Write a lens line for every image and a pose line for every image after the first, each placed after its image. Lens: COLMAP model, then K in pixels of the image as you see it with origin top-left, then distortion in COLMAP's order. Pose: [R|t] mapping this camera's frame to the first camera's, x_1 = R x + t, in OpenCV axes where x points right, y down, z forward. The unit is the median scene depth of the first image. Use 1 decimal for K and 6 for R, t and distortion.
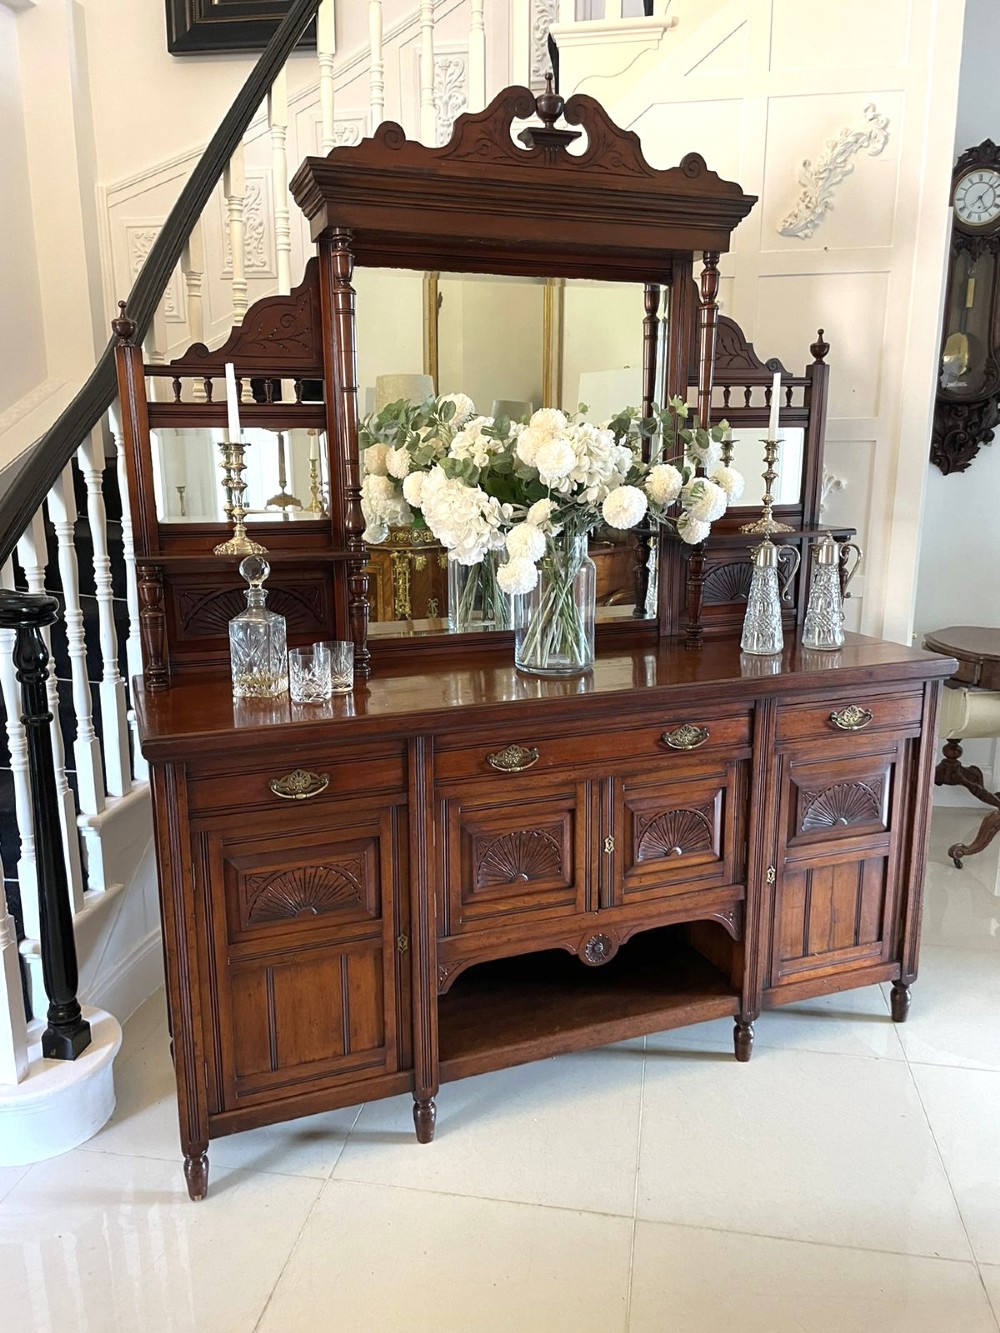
lens RADIAL K [[1025.6, 0, 494.3], [0, 1025.6, 670.9], [0, 0, 1]] dist [0.056484, -0.010746]
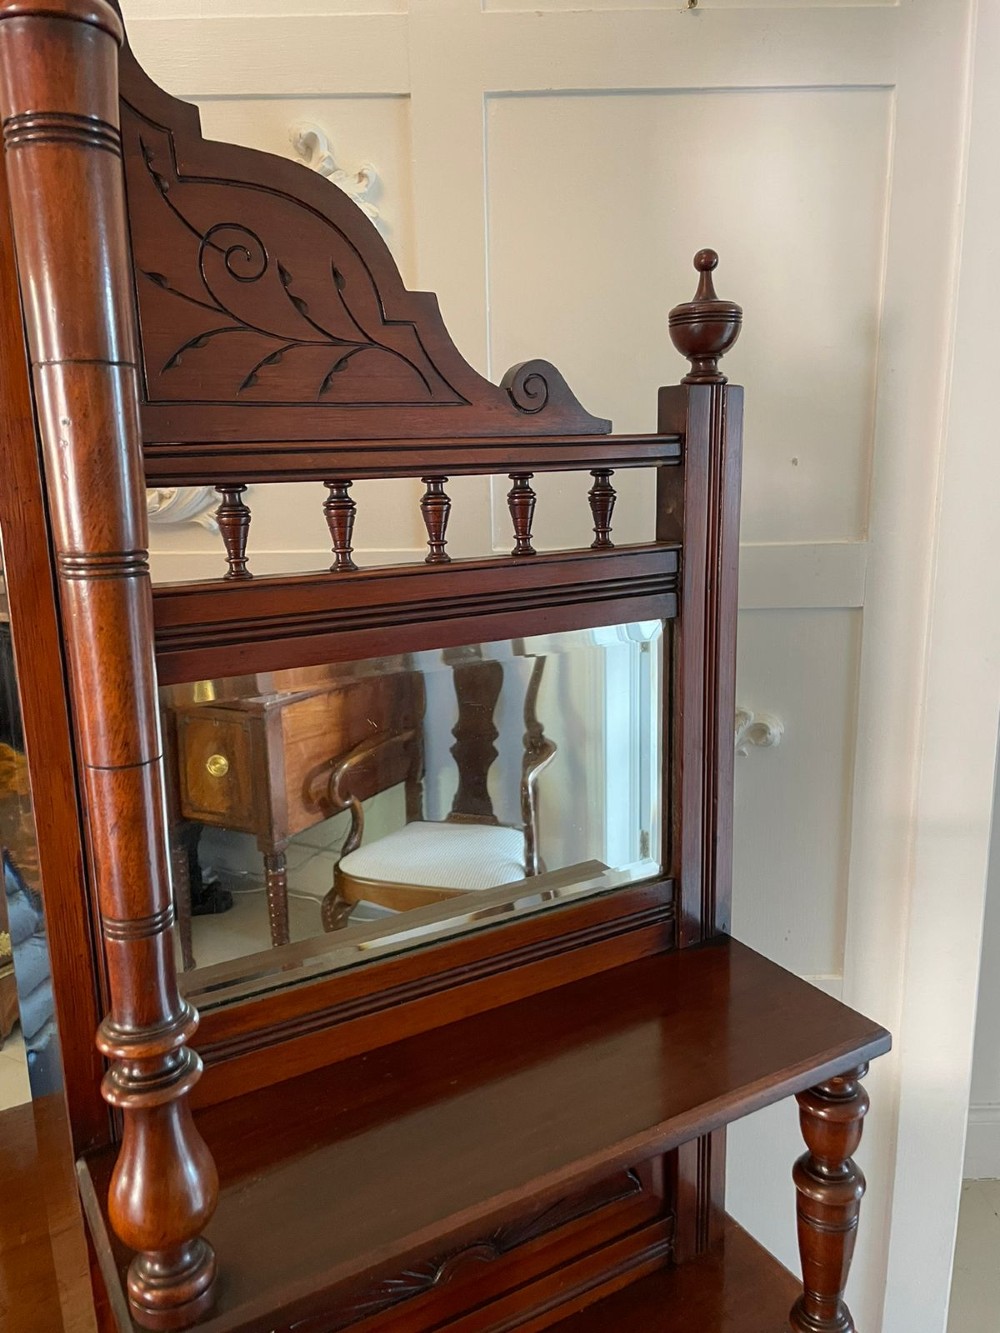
lens RADIAL K [[1025.6, 0, 505.2], [0, 1025.6, 667.4], [0, 0, 1]] dist [0.056484, -0.010746]
pose [[0.985827, -0.049025, 0.160443, 0.266794], [0.051164, 0.998648, -0.009227, -0.274818], [-0.159774, 0.017305, 0.987002, 0.919376]]
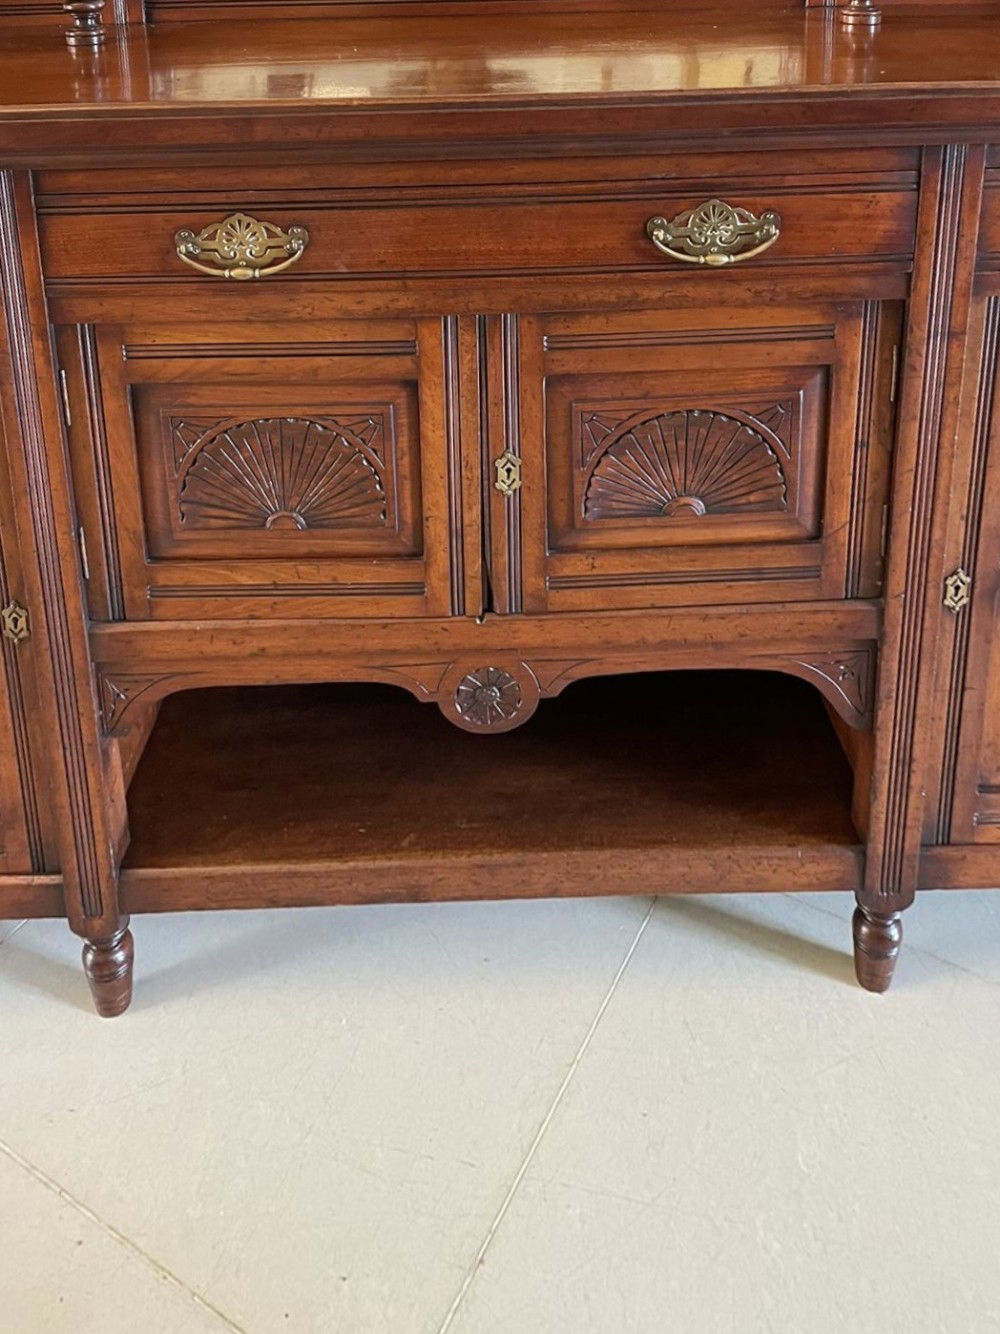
lens RADIAL K [[2202.9, 0, 496.6], [0, 2202.9, 659.9], [0, 0, 1]] dist [0.144252, 0.000000]
pose [[0.943545, 0.152058, -0.294282, 0.387597], [-0.059022, 0.951371, 0.302341, -0.032534], [0.325944, -0.267903, 0.906636, 0.151899]]
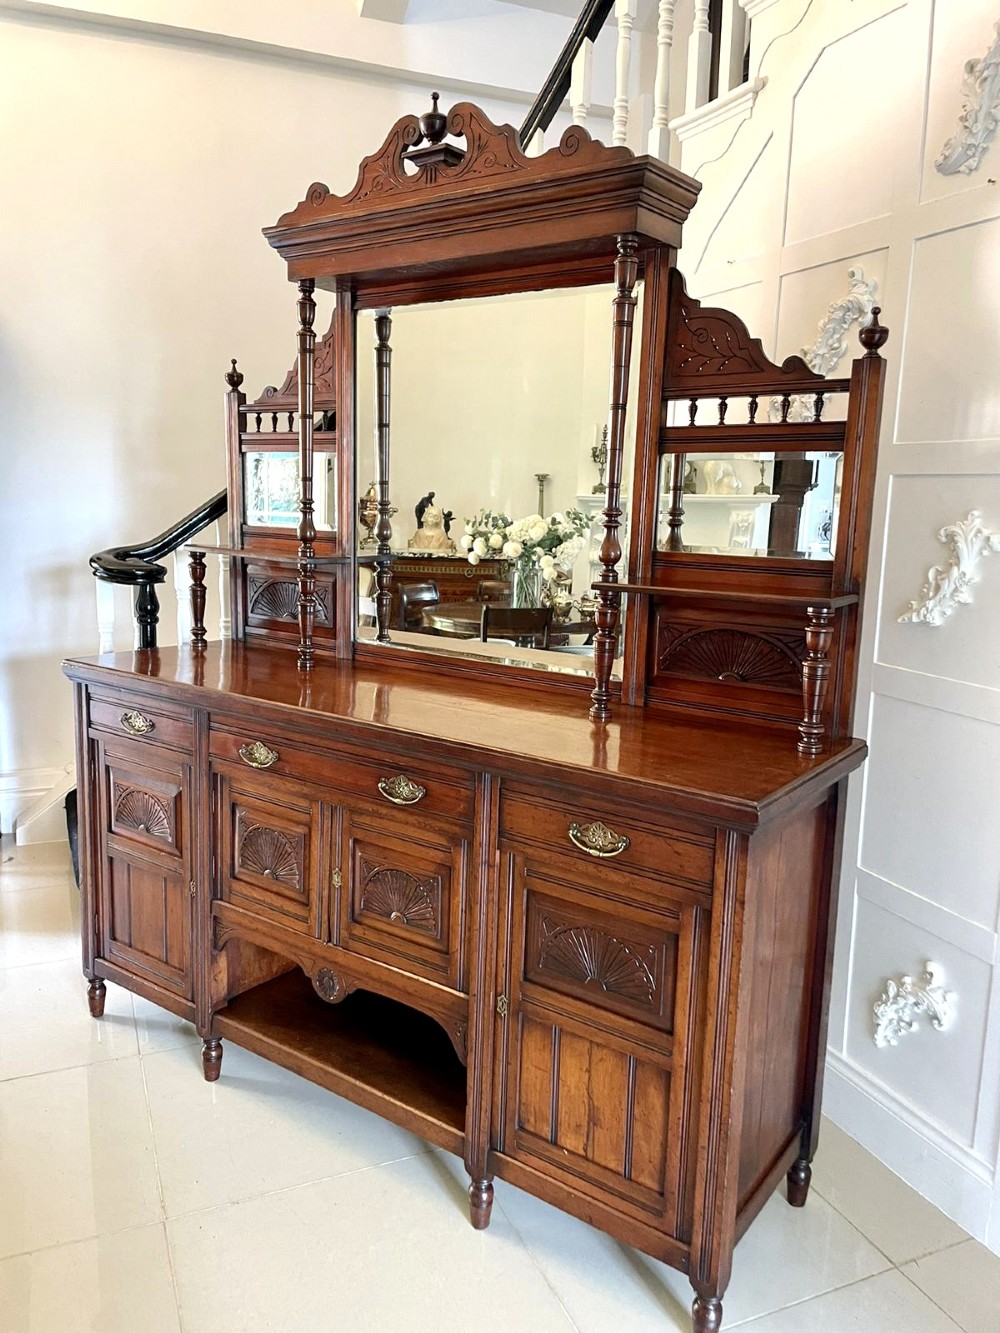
lens RADIAL K [[1029.3, 0, 494.8], [0, 1029.3, 659.1], [0, 0, 1]] dist [0.077010, -0.088470]
pose [[0.536495, 0.153847, -0.829762, 0.954524], [-0.211900, 0.976300, 0.044010, -0.101593], [0.816867, 0.152215, 0.556380, 0.556130]]
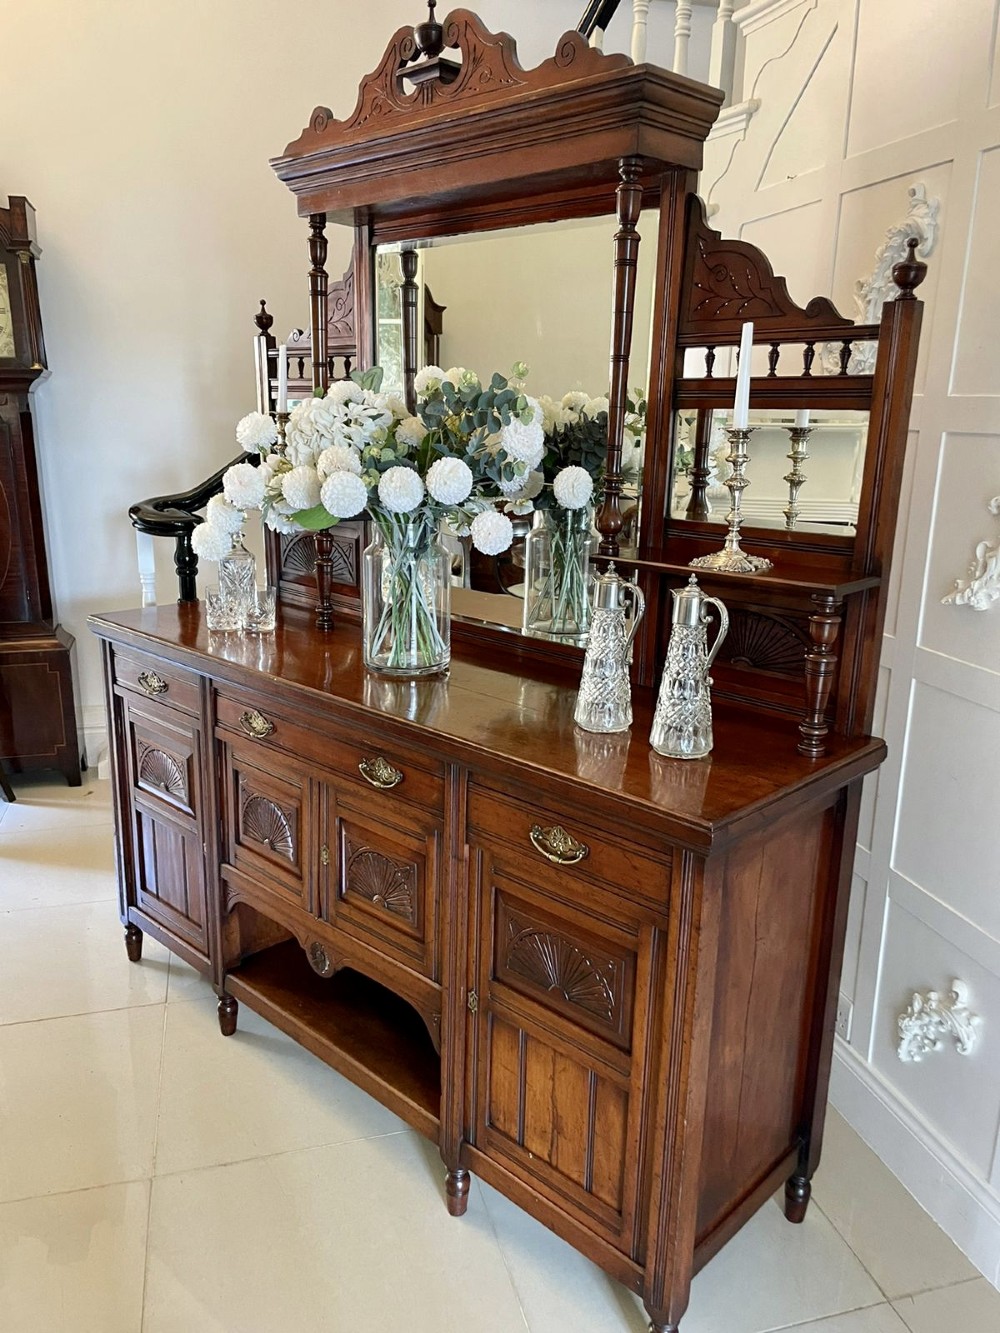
lens RADIAL K [[1029.3, 0, 497.9], [0, 1029.3, 673.6], [0, 0, 1]] dist [0.077010, -0.088470]
pose [[0.416872, 0.240630, -0.876536, 0.956625], [-0.219365, 0.962453, 0.159888, -0.171788], [0.882098, 0.125629, 0.454005, 0.693538]]
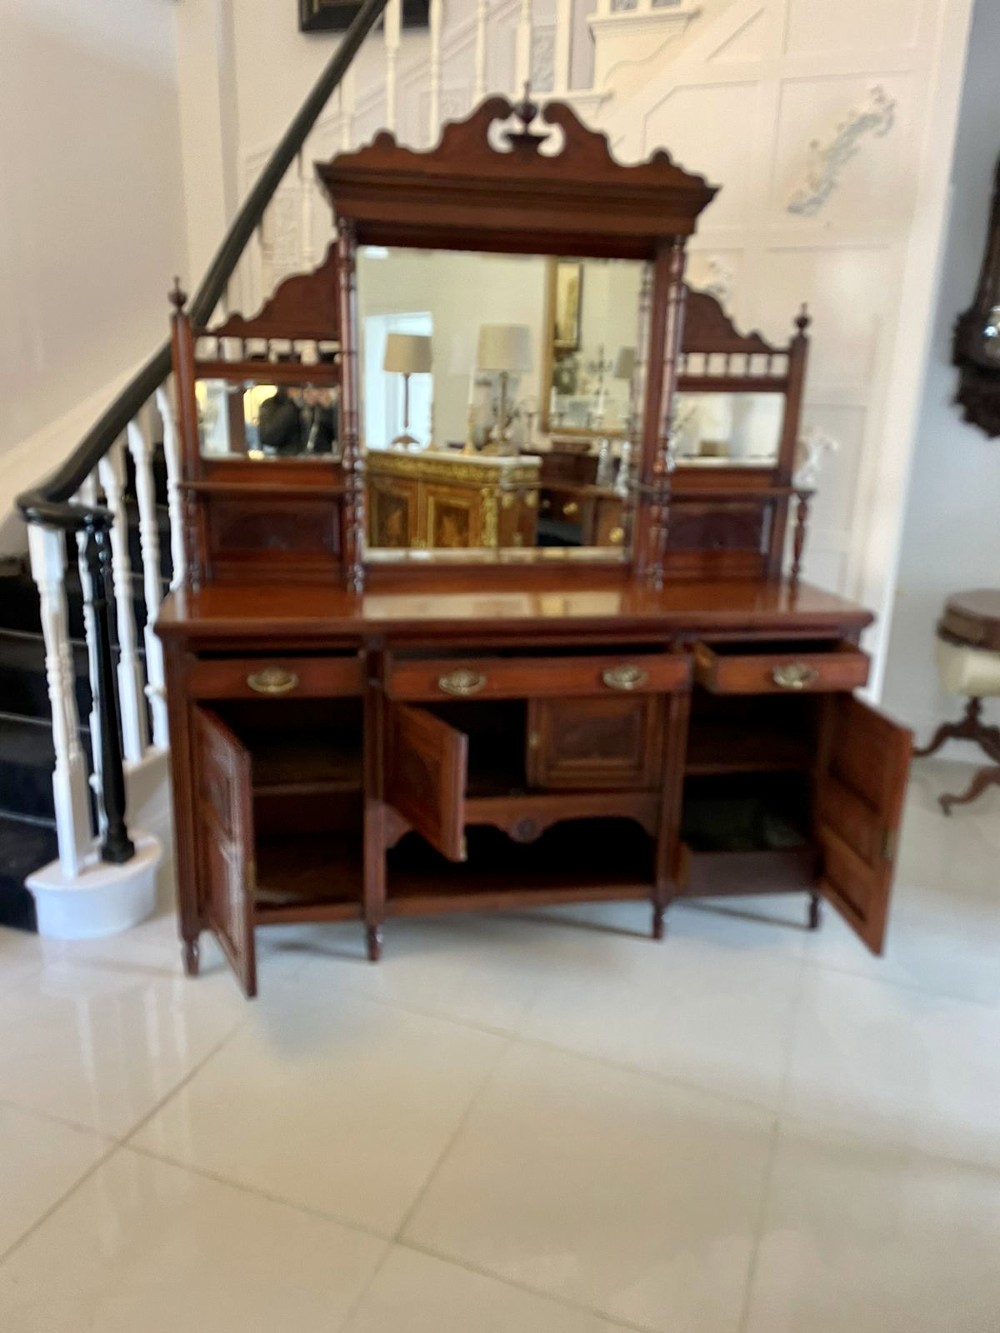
lens RADIAL K [[1025.6, 0, 501.9], [0, 1025.6, 670.7], [0, 0, 1]] dist [0.056484, -0.010746]
pose [[0.981049, 0.082236, -0.175443, 0.276431], [-0.071619, 0.995245, 0.066019, 0.006967], [0.180038, -0.052203, 0.982273, -0.182315]]
